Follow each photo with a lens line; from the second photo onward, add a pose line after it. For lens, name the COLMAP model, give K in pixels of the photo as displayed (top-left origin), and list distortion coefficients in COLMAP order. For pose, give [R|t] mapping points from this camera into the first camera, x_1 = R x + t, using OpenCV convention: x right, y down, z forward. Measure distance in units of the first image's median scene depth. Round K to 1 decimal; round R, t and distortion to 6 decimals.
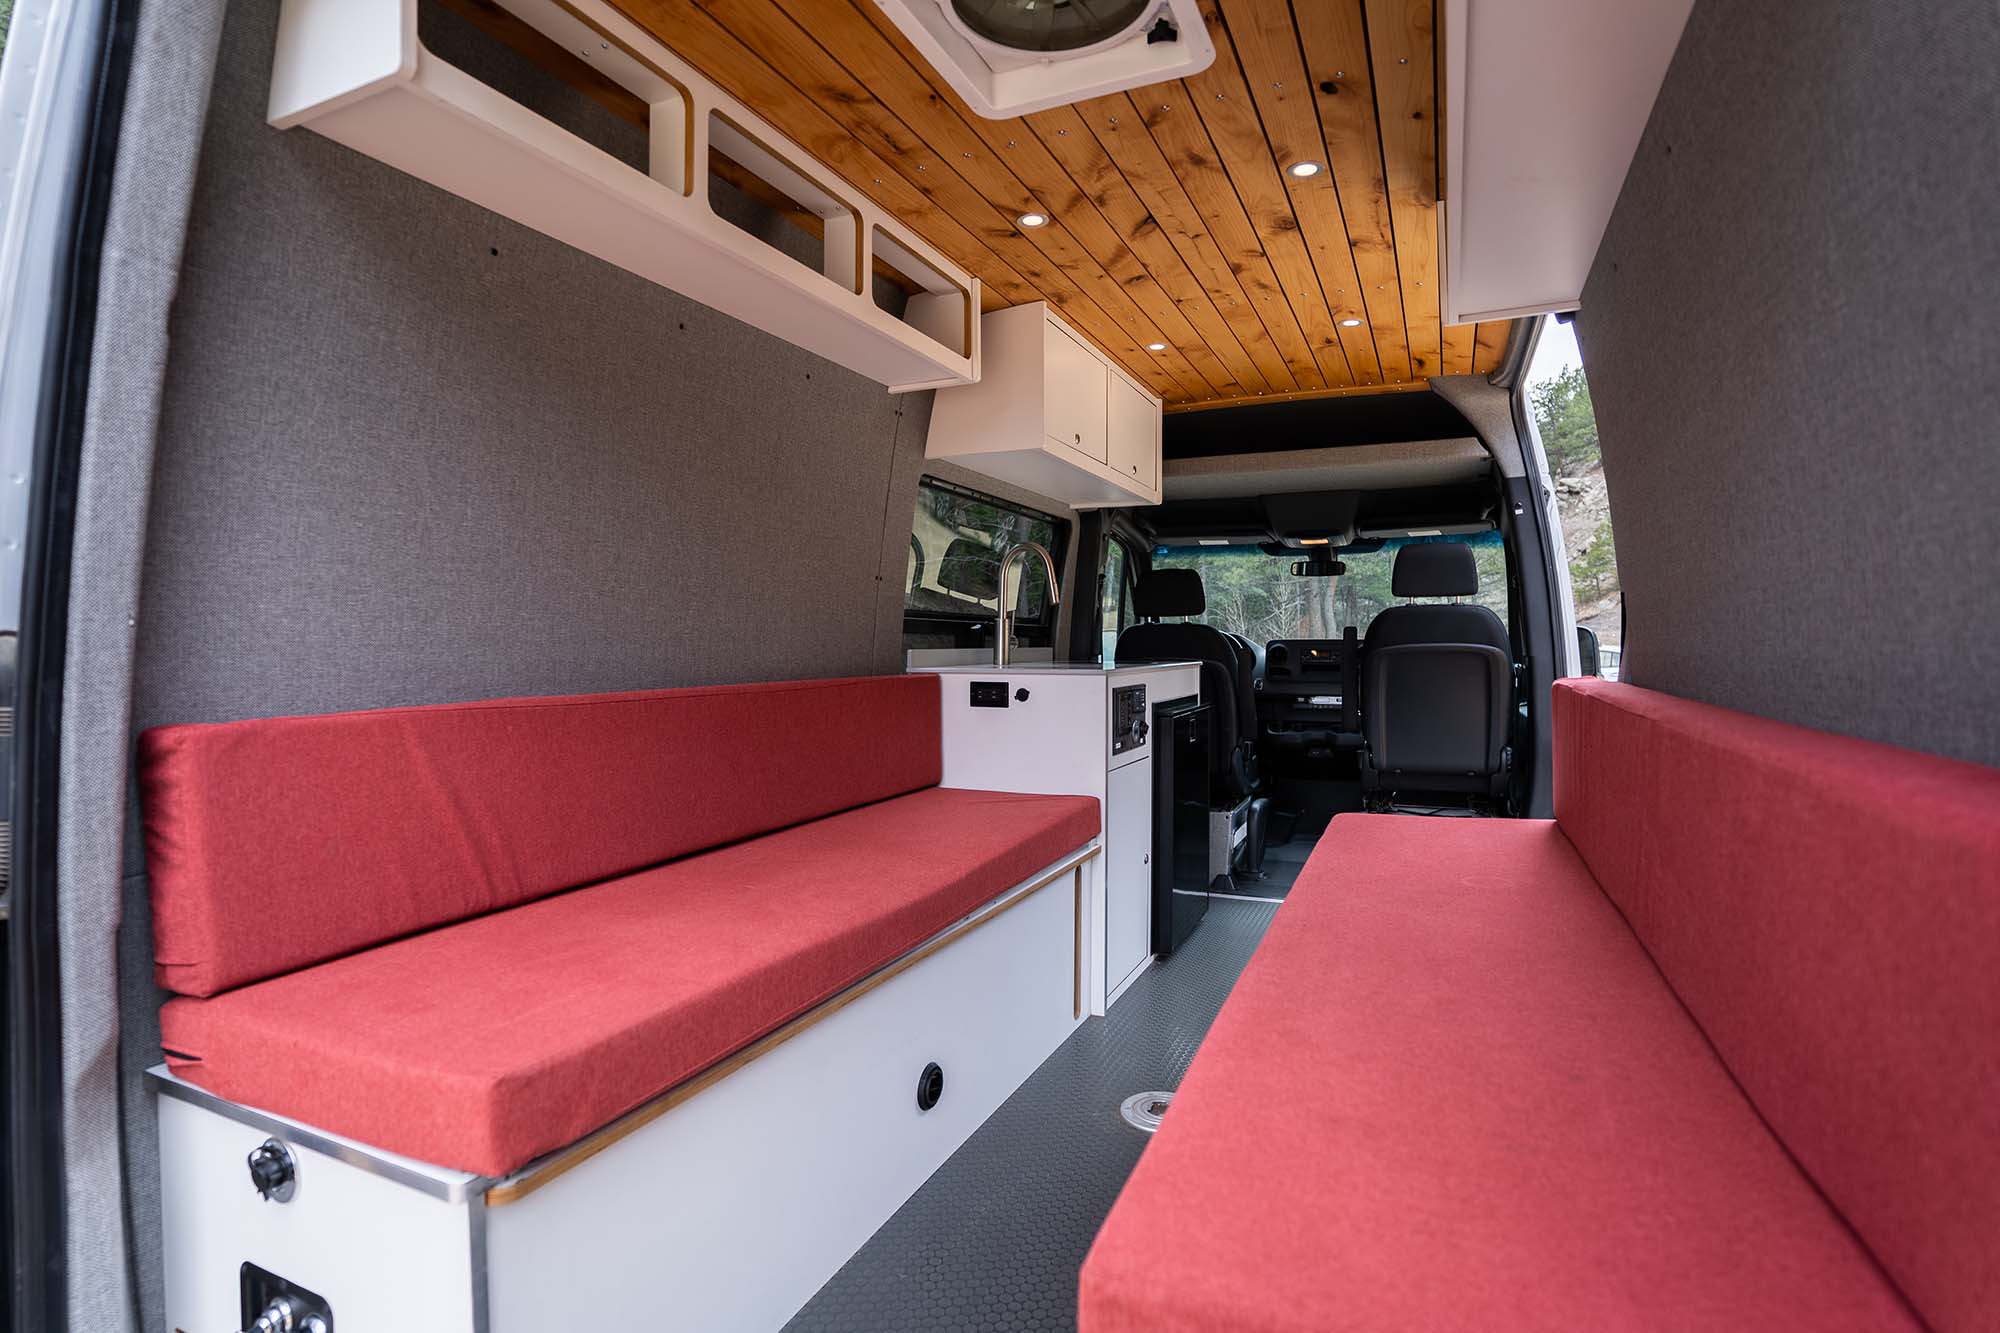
lens RADIAL K [[990.6, 0, 1002.6], [0, 990.6, 662.0], [0, 0, 1]] dist [-0.079684, 0.033159]
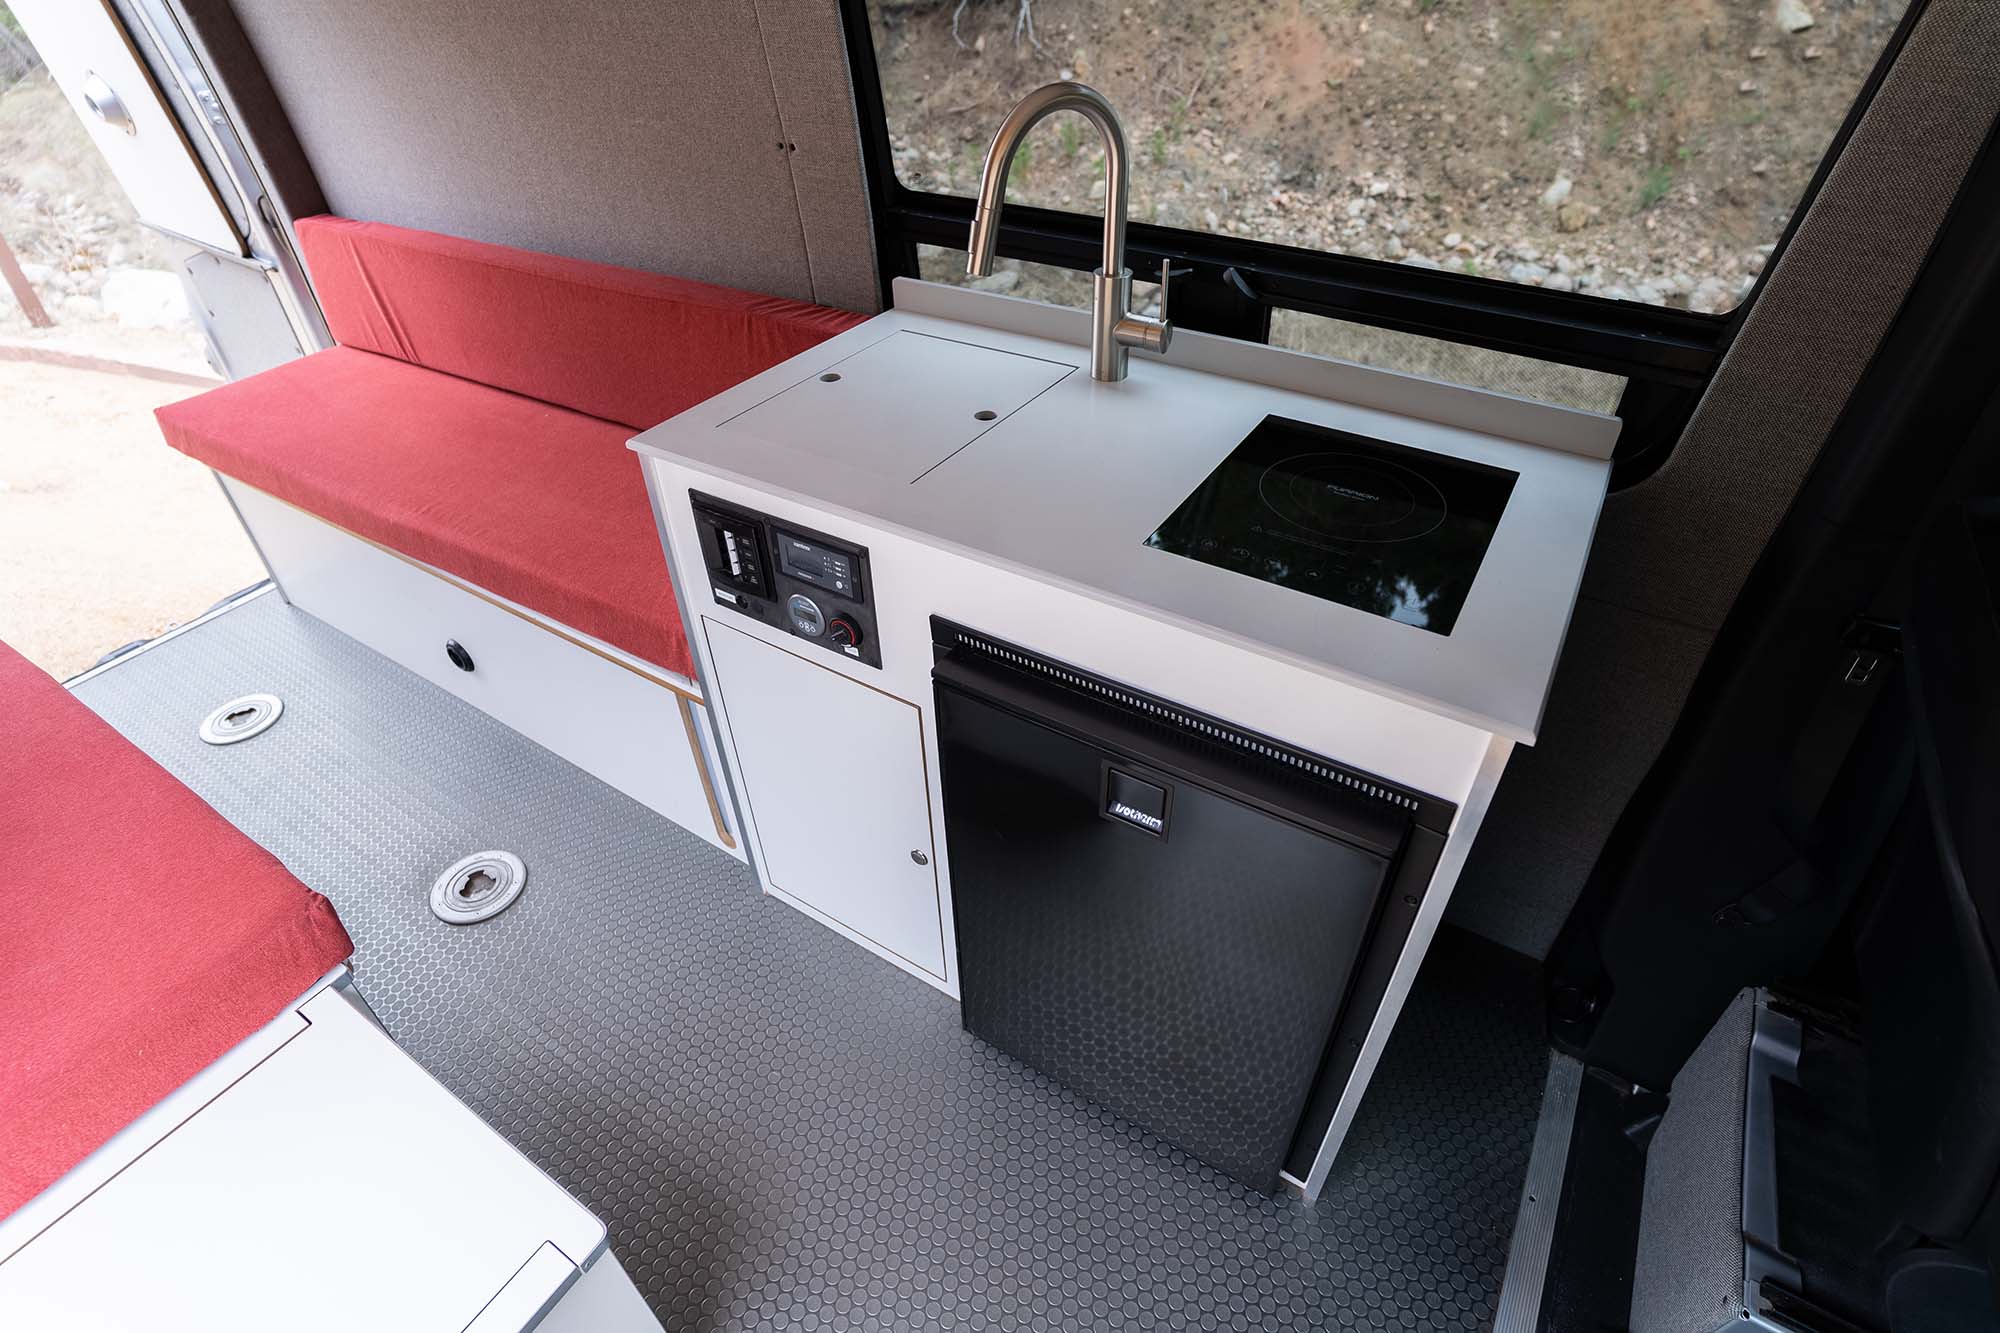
lens RADIAL K [[990.6, 0, 1002.6], [0, 990.6, 662.0], [0, 0, 1]] dist [-0.079684, 0.033159]
pose [[-0.137488, 0.619576, -0.772802, 0.589992], [-0.000305, 0.780184, 0.625550, -0.239030], [0.990503, 0.086241, -0.107077, 1.384602]]
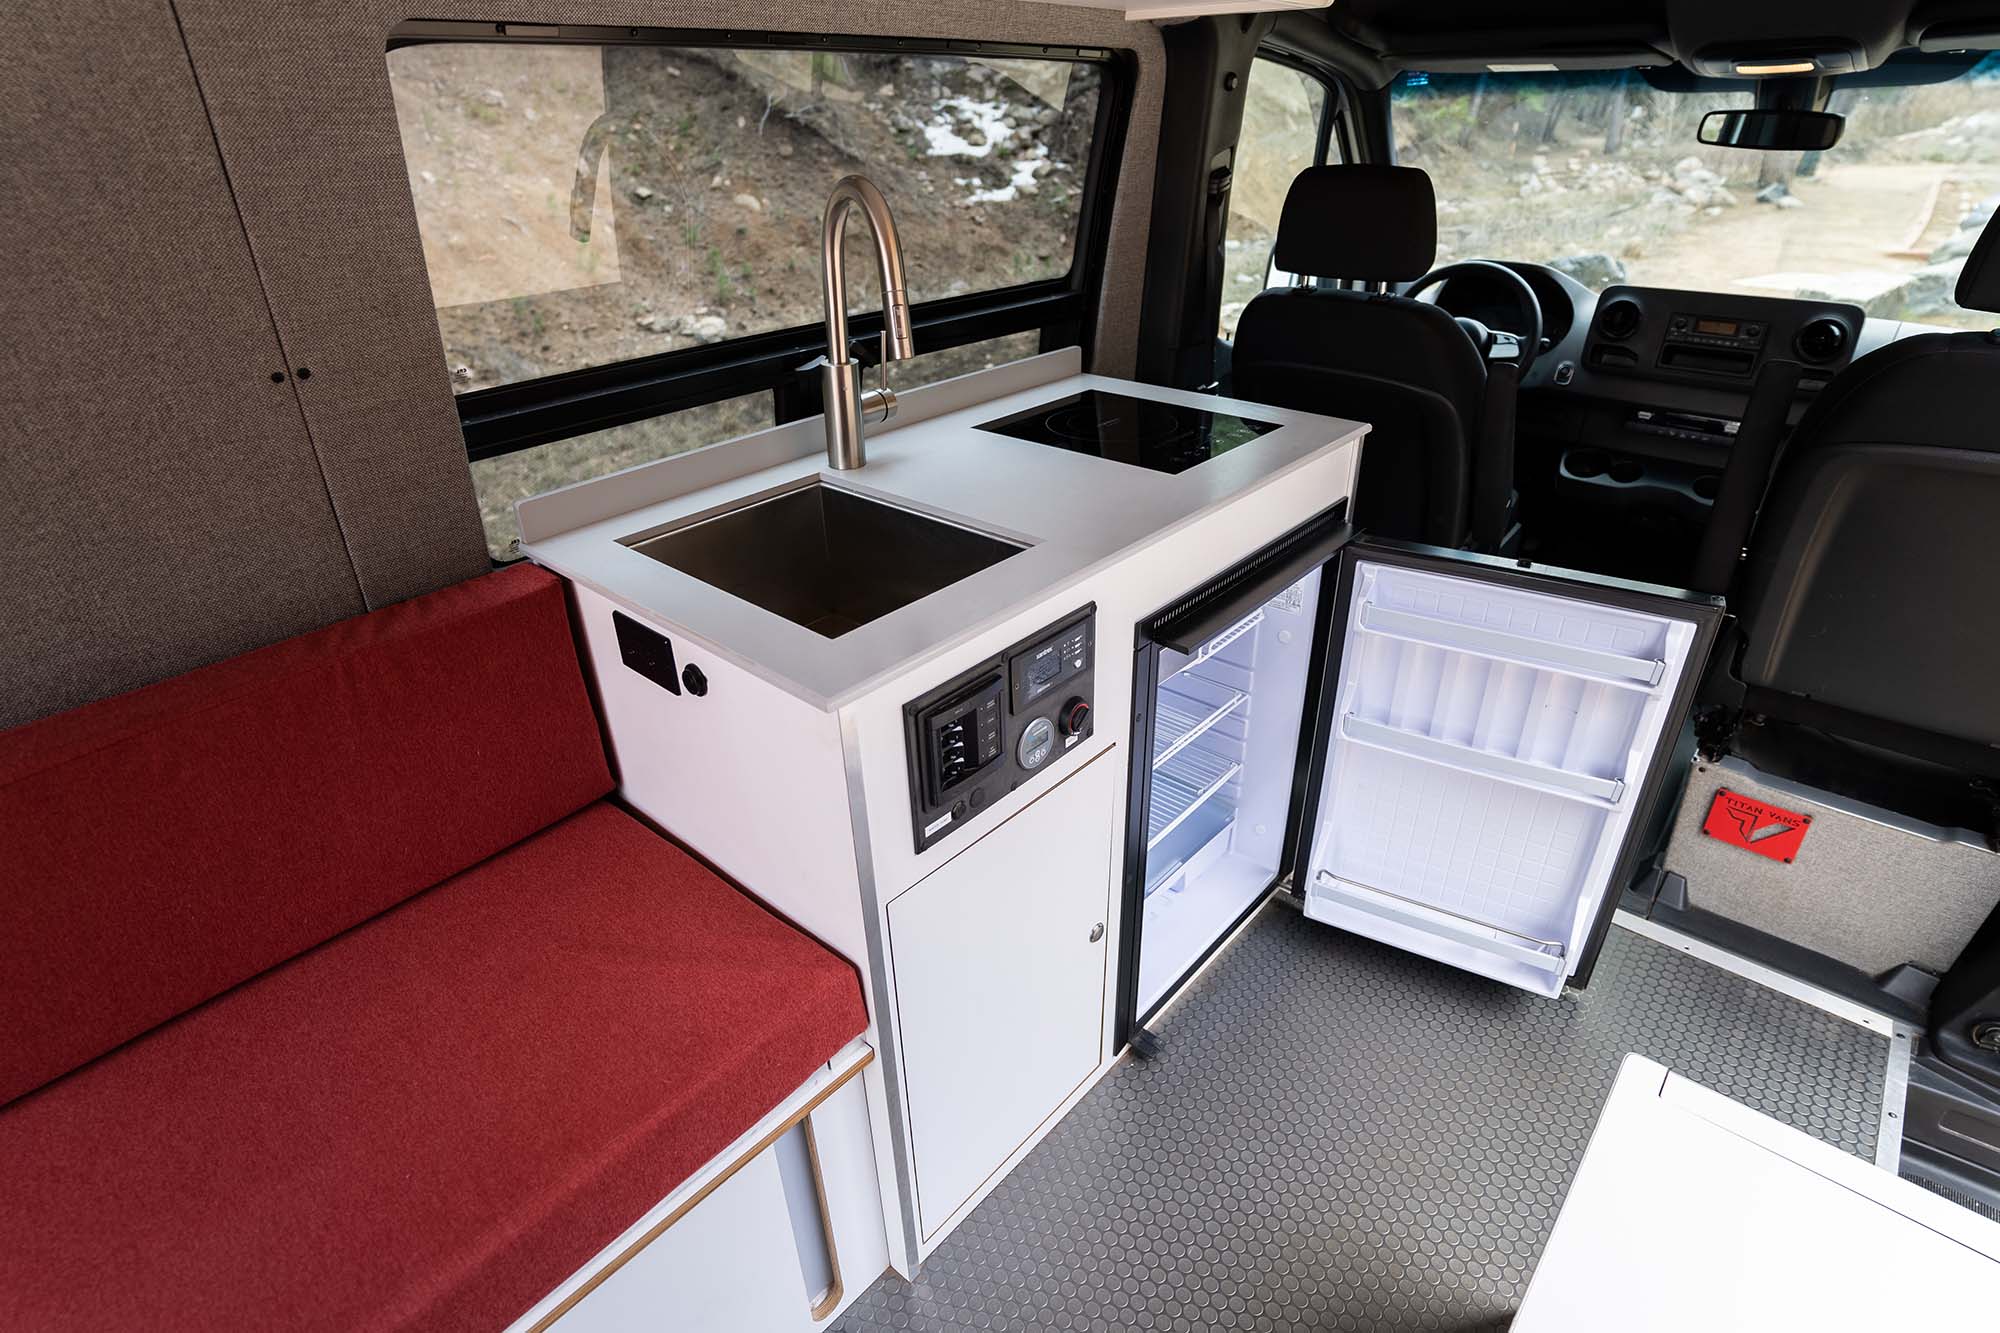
lens RADIAL K [[1007.3, 0, 1000.0], [0, 1007.3, 666.5], [0, 0, 1]] dist [-0.067112, 0.028569]
pose [[0.953115, 0.130390, -0.273075, 0.275810], [0.013006, 0.883922, 0.467454, -0.176615], [0.302329, -0.449089, 0.840783, 0.815554]]
